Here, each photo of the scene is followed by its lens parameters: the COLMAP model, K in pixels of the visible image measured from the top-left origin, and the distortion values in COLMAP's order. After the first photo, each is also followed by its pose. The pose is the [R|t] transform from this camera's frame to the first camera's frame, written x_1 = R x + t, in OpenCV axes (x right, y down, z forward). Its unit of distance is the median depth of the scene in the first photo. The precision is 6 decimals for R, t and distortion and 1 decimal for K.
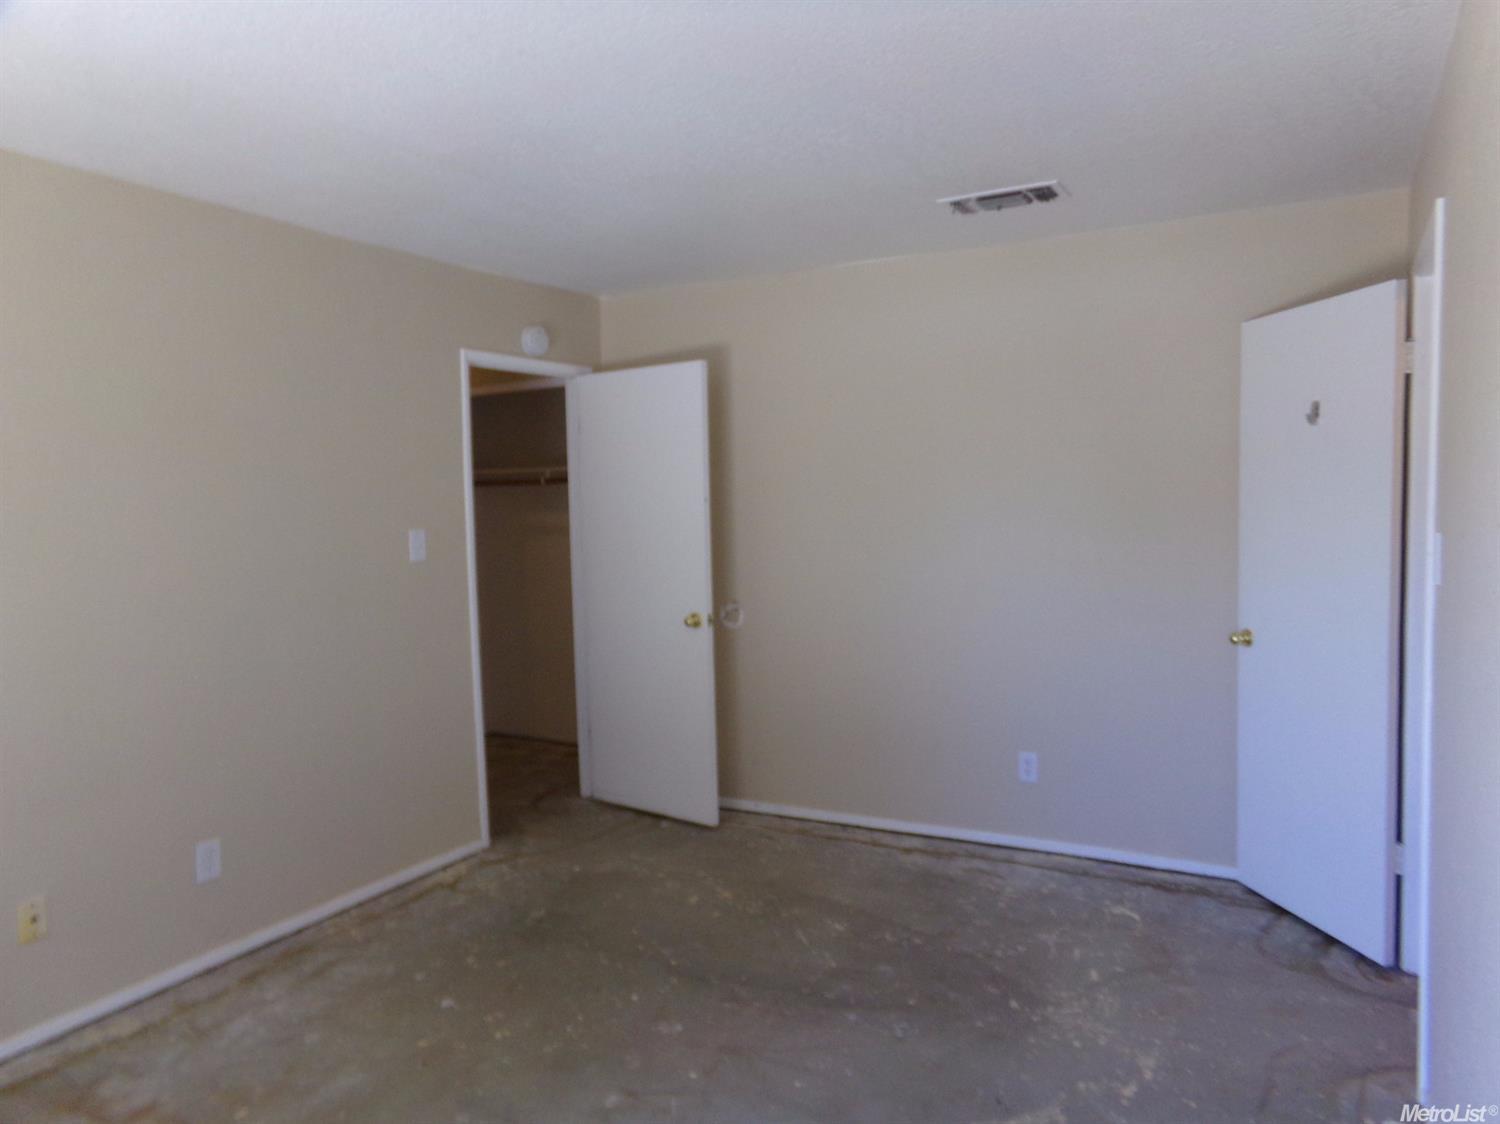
lens RADIAL K [[1029.0, 0, 753.4], [0, 1029.0, 570.2], [0, 0, 1]] dist [-0.079013, 0.118698]
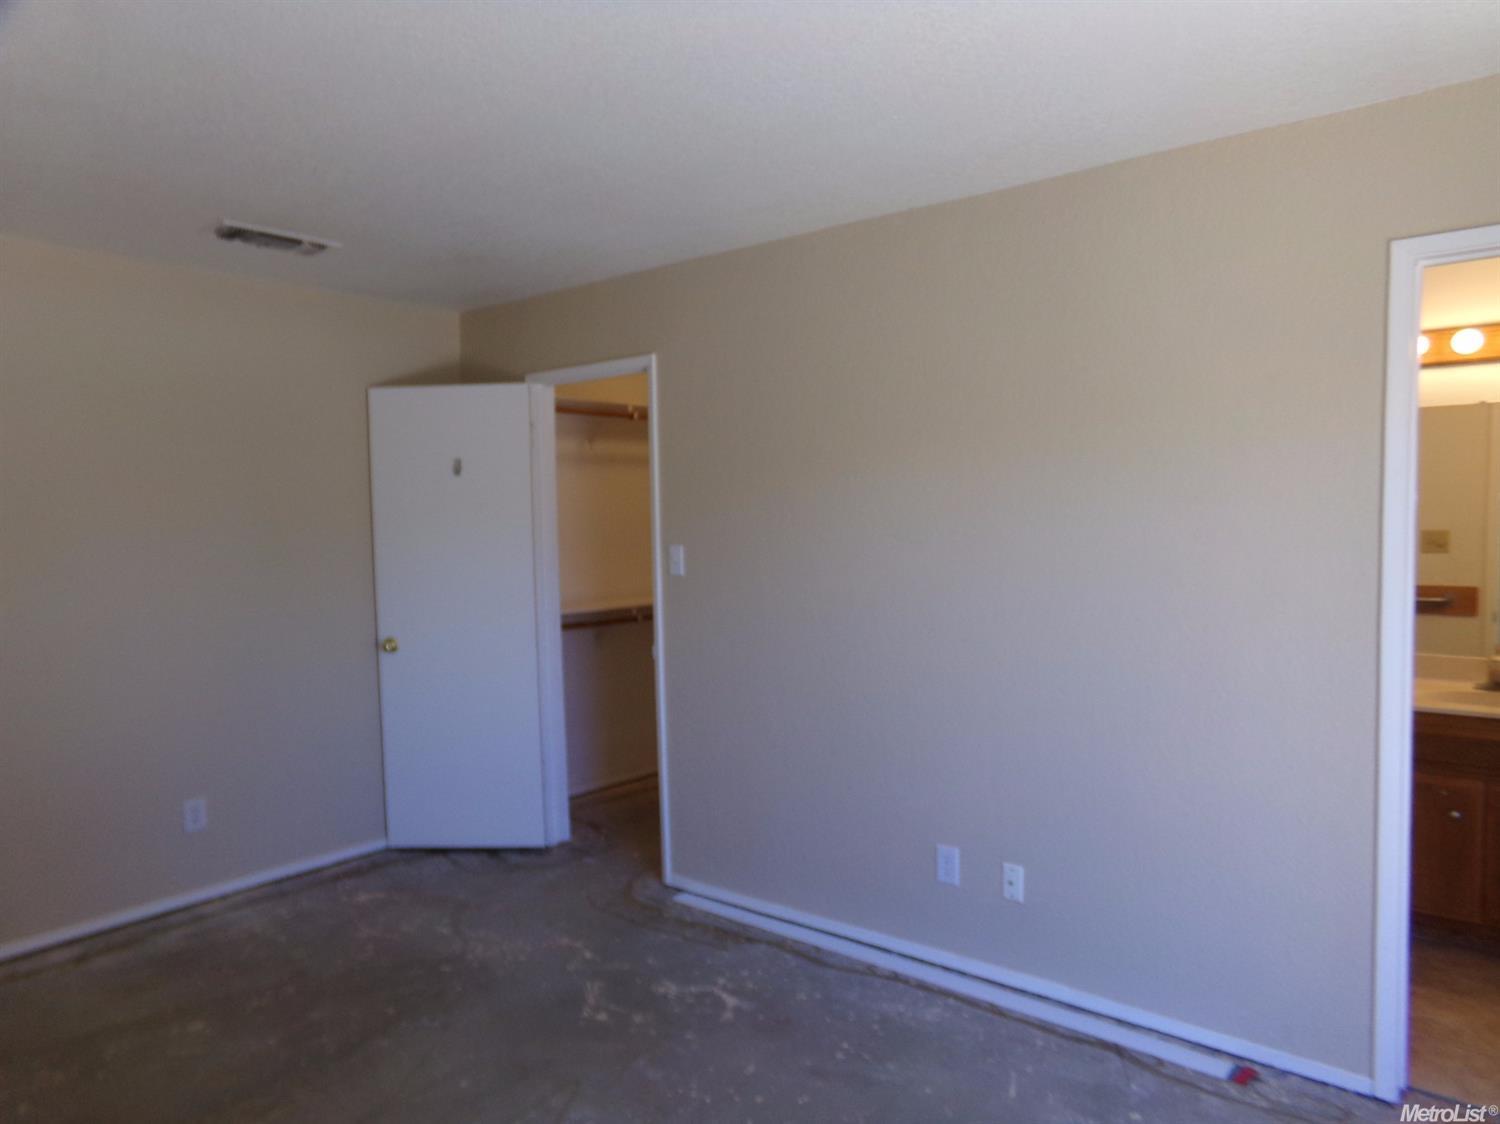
lens RADIAL K [[1029.0, 0, 753.4], [0, 1029.0, 570.2], [0, 0, 1]] dist [-0.079013, 0.118698]
pose [[0.181878, -0.034265, 0.982724, -0.615802], [0.088875, 0.995875, 0.018275, -0.007026], [-0.979297, 0.084016, 0.184173, 0.322391]]
